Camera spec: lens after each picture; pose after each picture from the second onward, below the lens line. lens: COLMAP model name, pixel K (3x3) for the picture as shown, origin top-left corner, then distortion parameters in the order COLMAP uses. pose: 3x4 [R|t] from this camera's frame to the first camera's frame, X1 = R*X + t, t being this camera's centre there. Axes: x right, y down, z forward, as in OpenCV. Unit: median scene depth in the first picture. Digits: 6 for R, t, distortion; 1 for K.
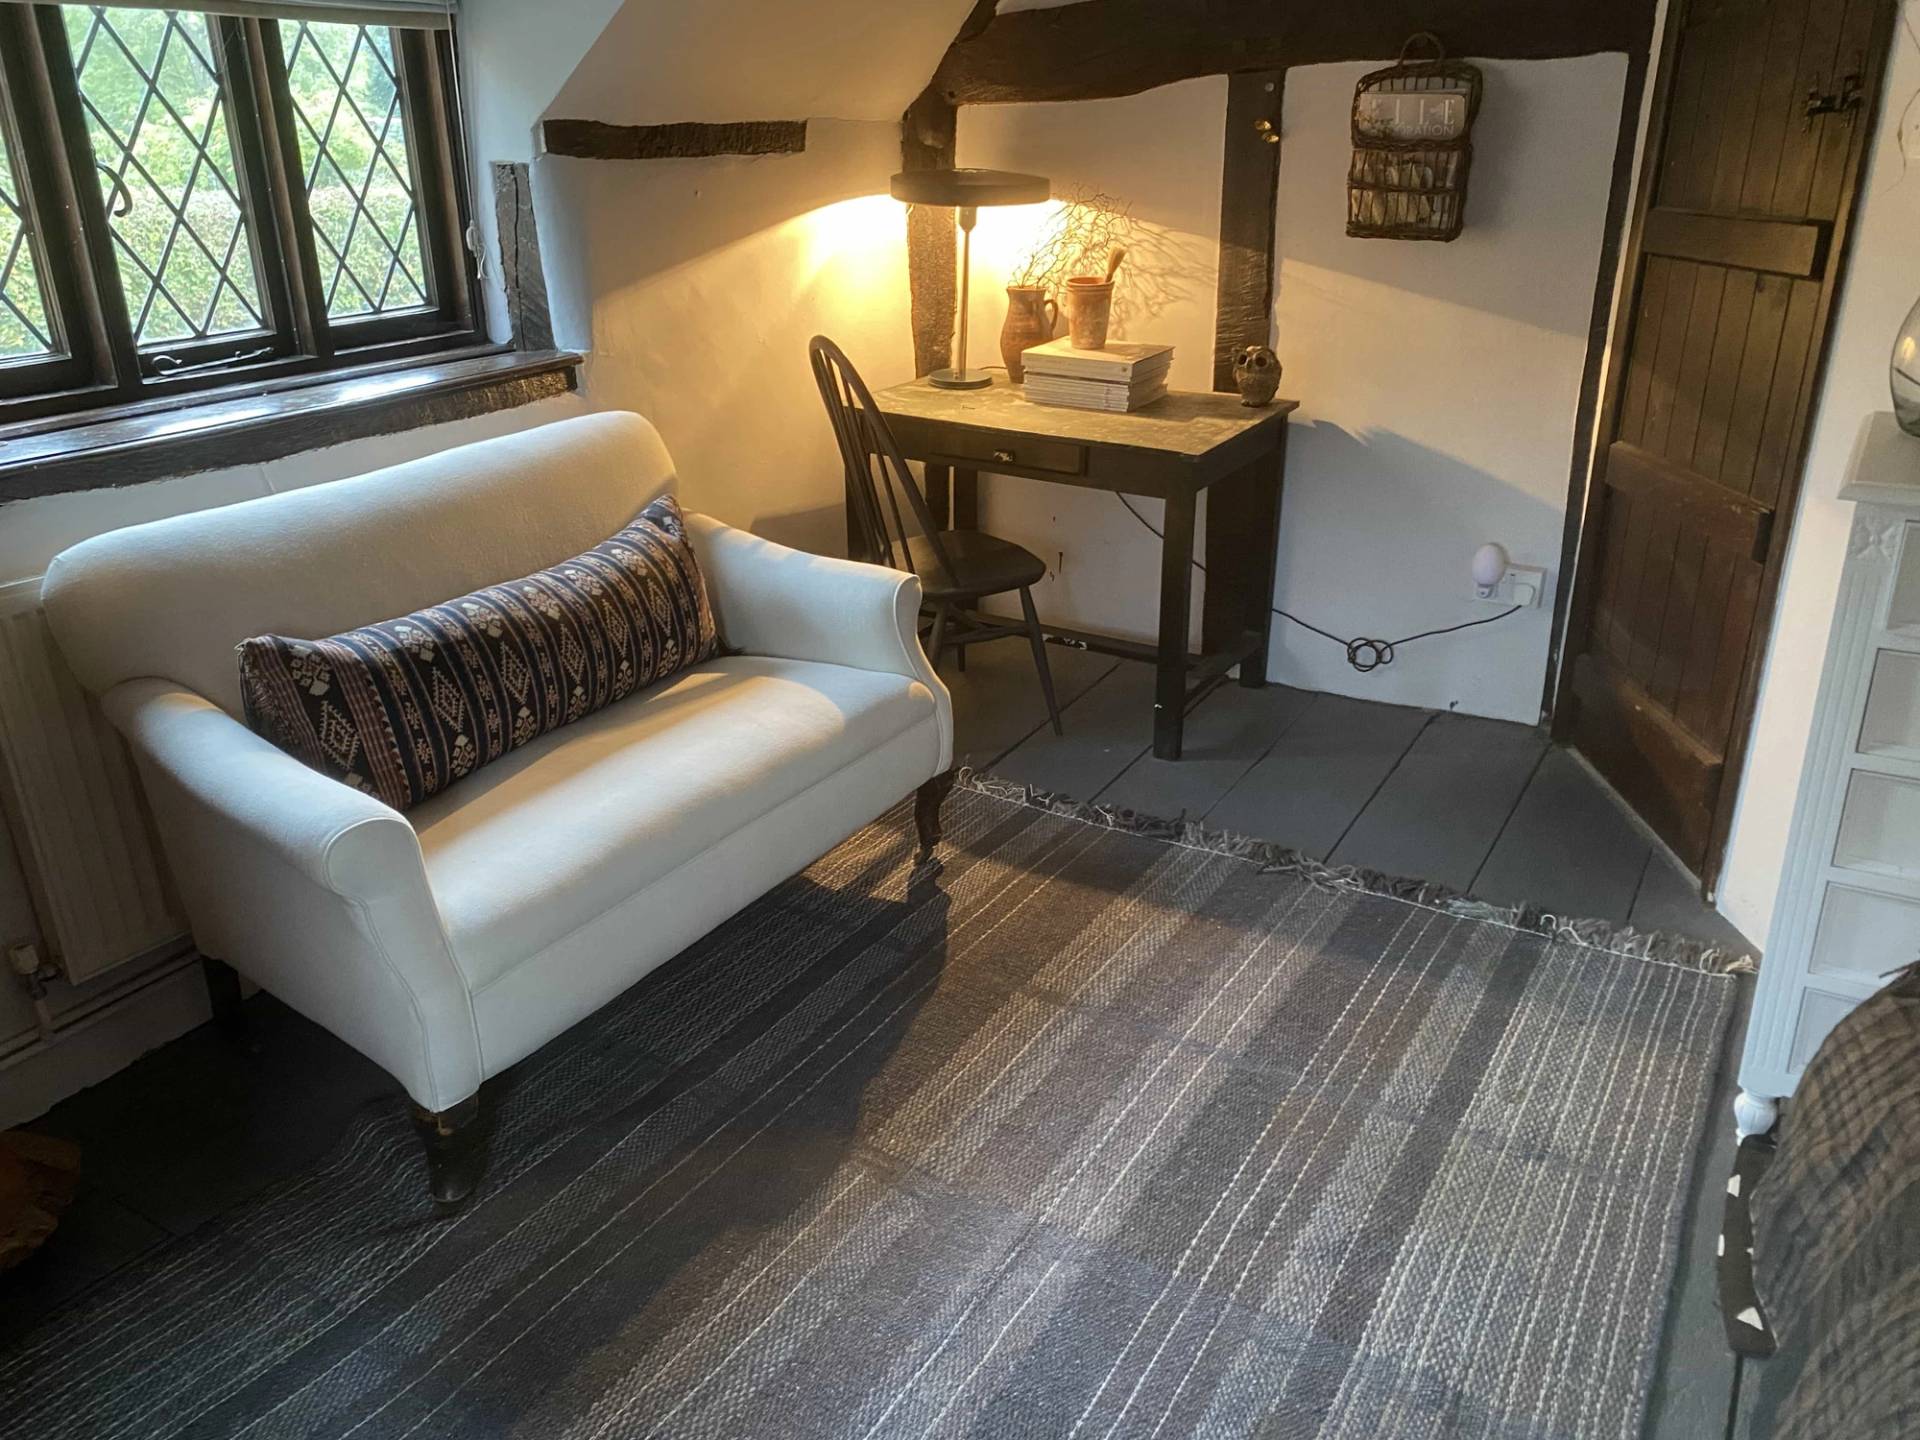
lens RADIAL K [[1461.9, 0, 954.1], [0, 1461.9, 706.6], [0, 0, 1]] dist [0.026992, -0.016719]
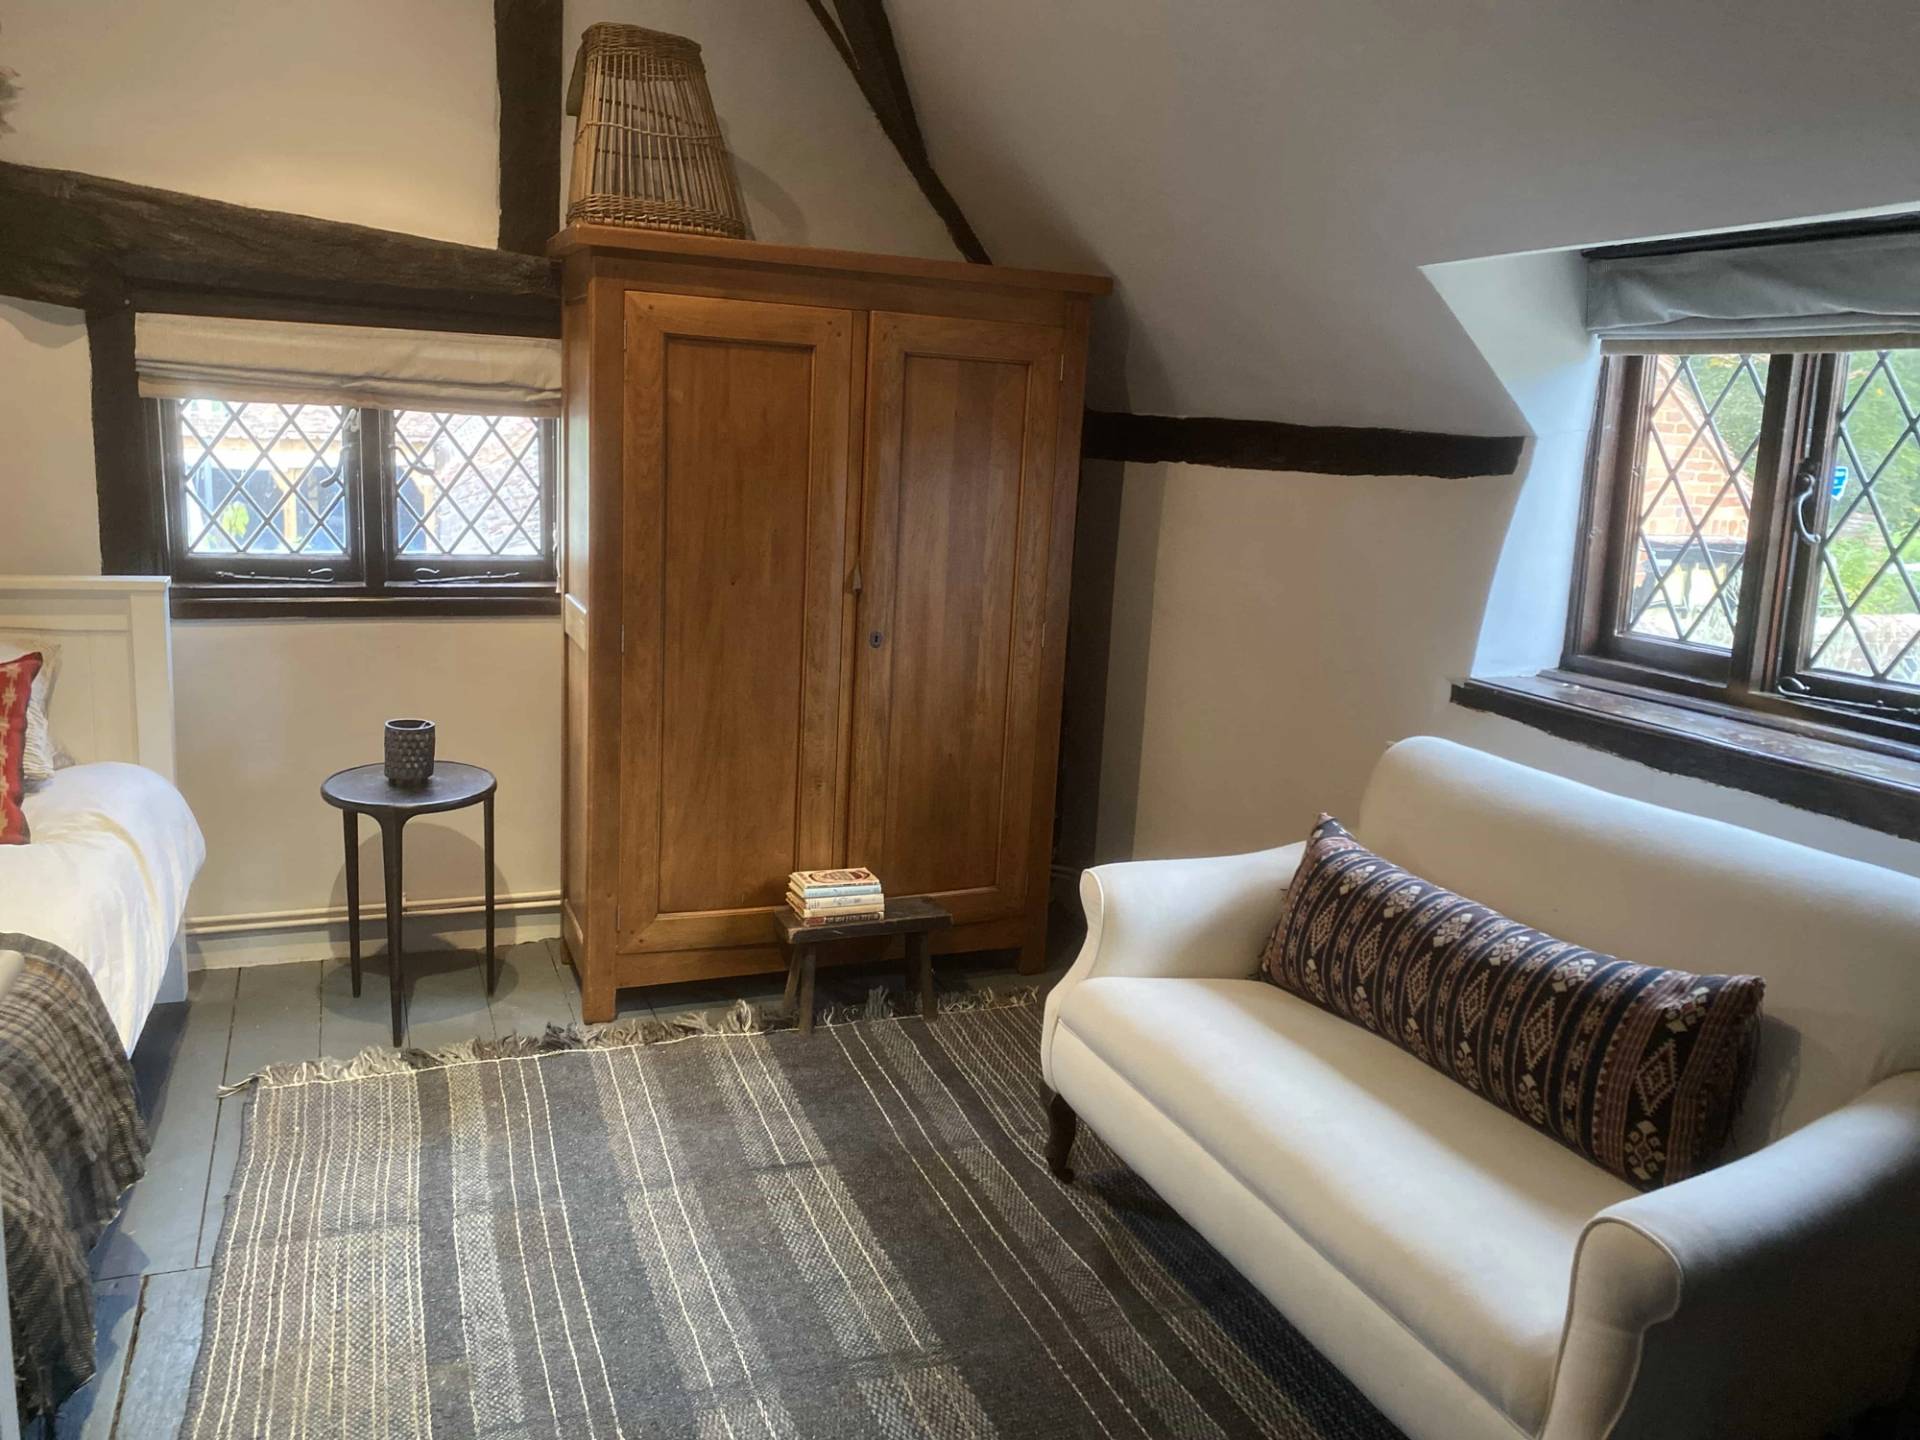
lens RADIAL K [[1461.9, 0, 955.7], [0, 1461.9, 720.1], [0, 0, 1]] dist [0.026992, -0.016719]
pose [[-0.585887, 0.145326, -0.797256, 0.612300], [-0.335122, 0.852283, 0.401631, -0.441395], [0.737854, 0.502489, -0.450640, 1.089821]]
